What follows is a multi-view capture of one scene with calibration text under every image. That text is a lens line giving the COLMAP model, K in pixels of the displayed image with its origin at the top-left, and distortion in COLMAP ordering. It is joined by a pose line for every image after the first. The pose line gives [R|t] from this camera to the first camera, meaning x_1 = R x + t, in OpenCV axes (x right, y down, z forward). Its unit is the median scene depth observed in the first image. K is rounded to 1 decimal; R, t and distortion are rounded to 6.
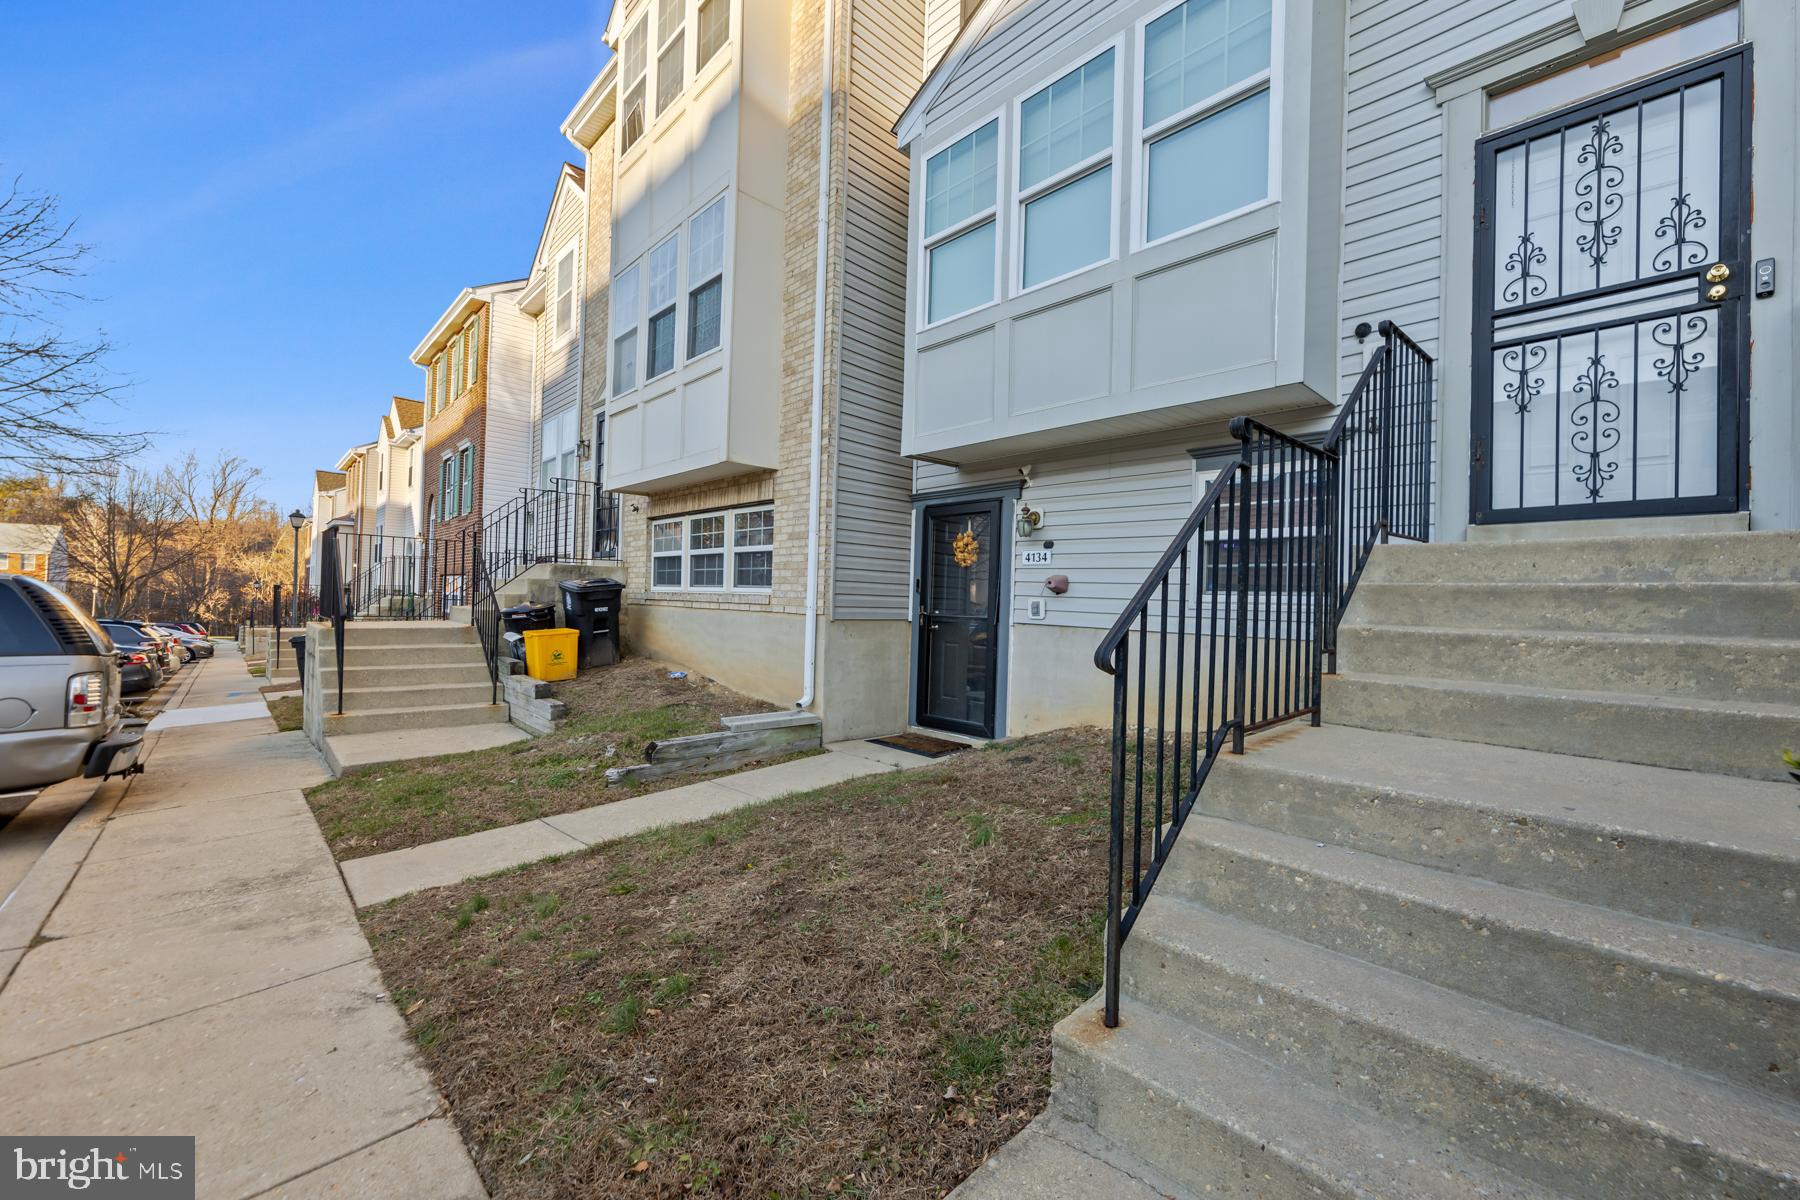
lens RADIAL K [[730.1, 0, 900.8], [0, 730.1, 591.4], [0, 0, 1]] dist [-0.001512, 0.000118]
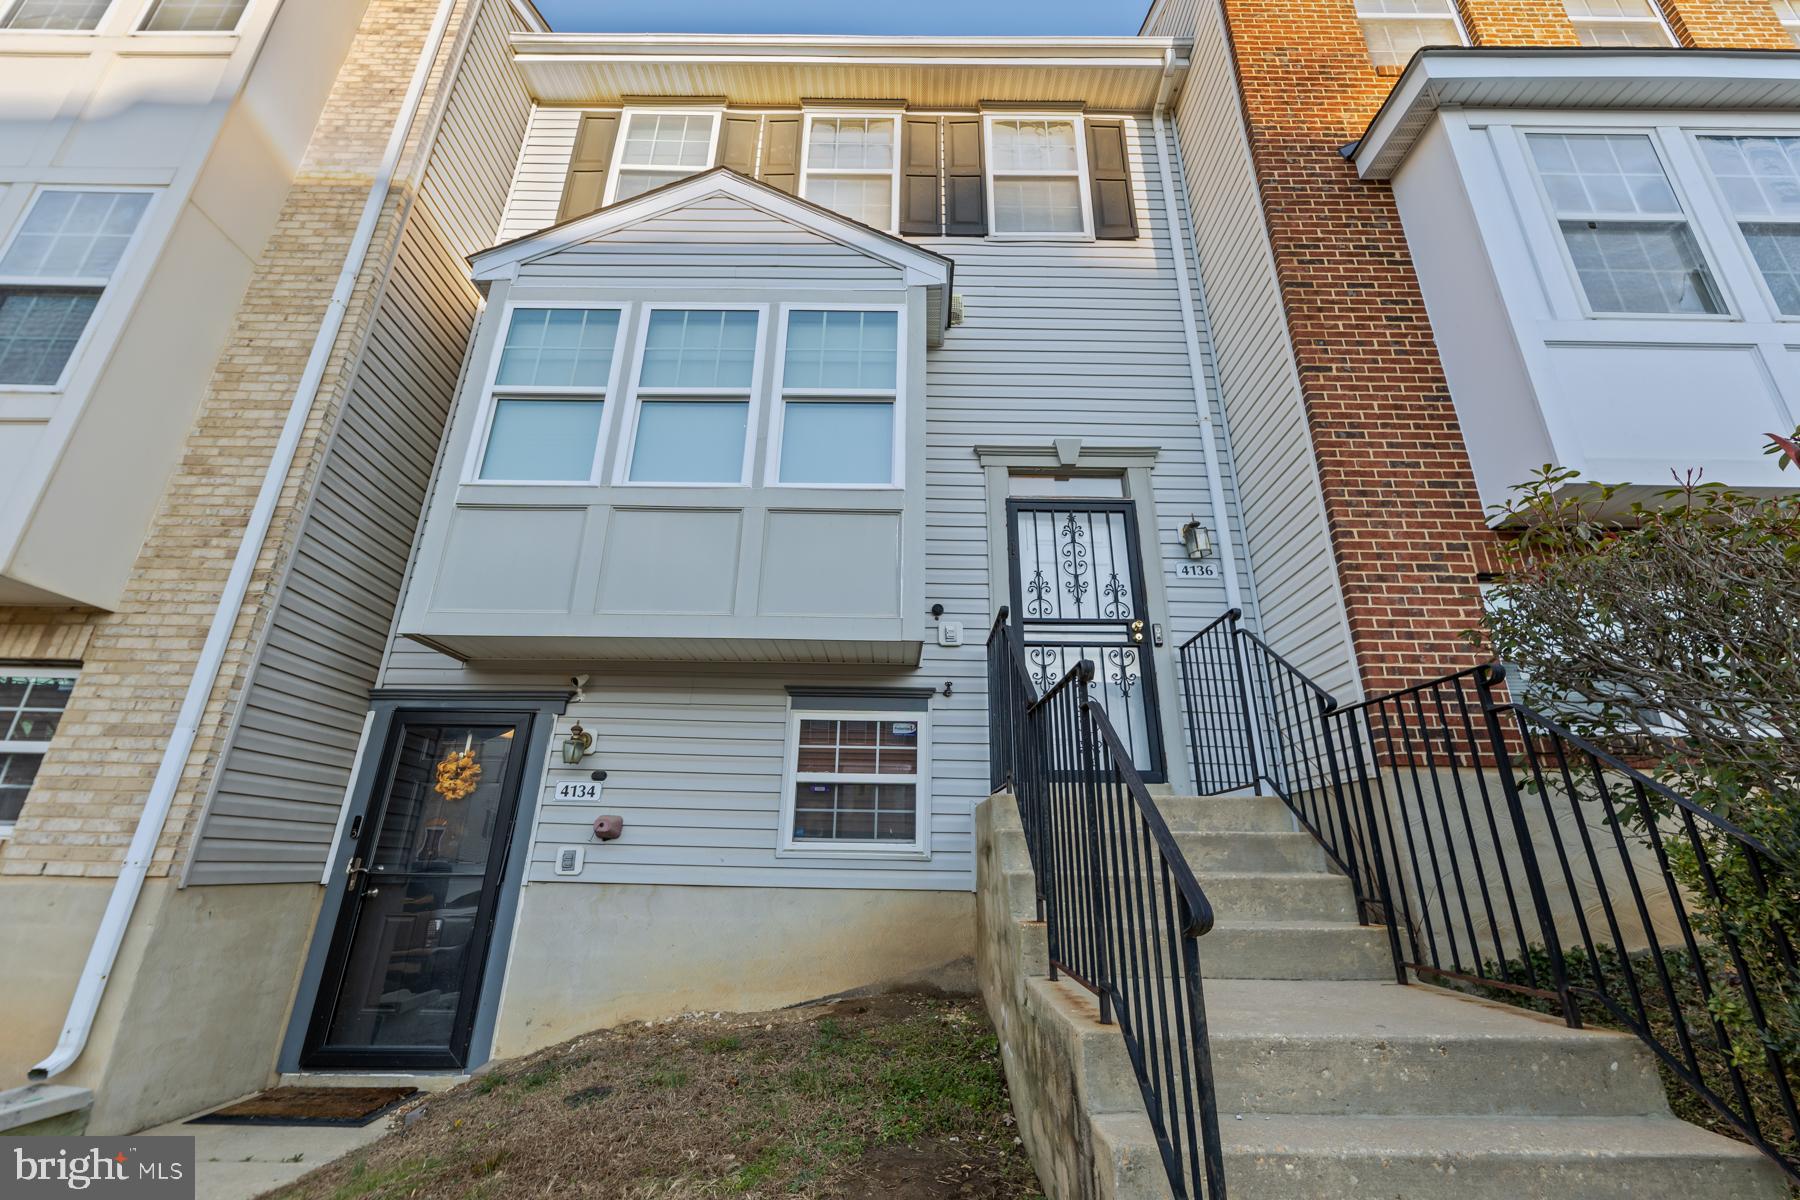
lens RADIAL K [[730.1, 0, 900.8], [0, 730.1, 591.4], [0, 0, 1]] dist [-0.001512, 0.000118]
pose [[0.674136, 0.243323, 0.697377, -0.180271], [-0.004800, 0.945601, -0.325292, 0.004127], [-0.738592, 0.215943, 0.638632, 0.189104]]
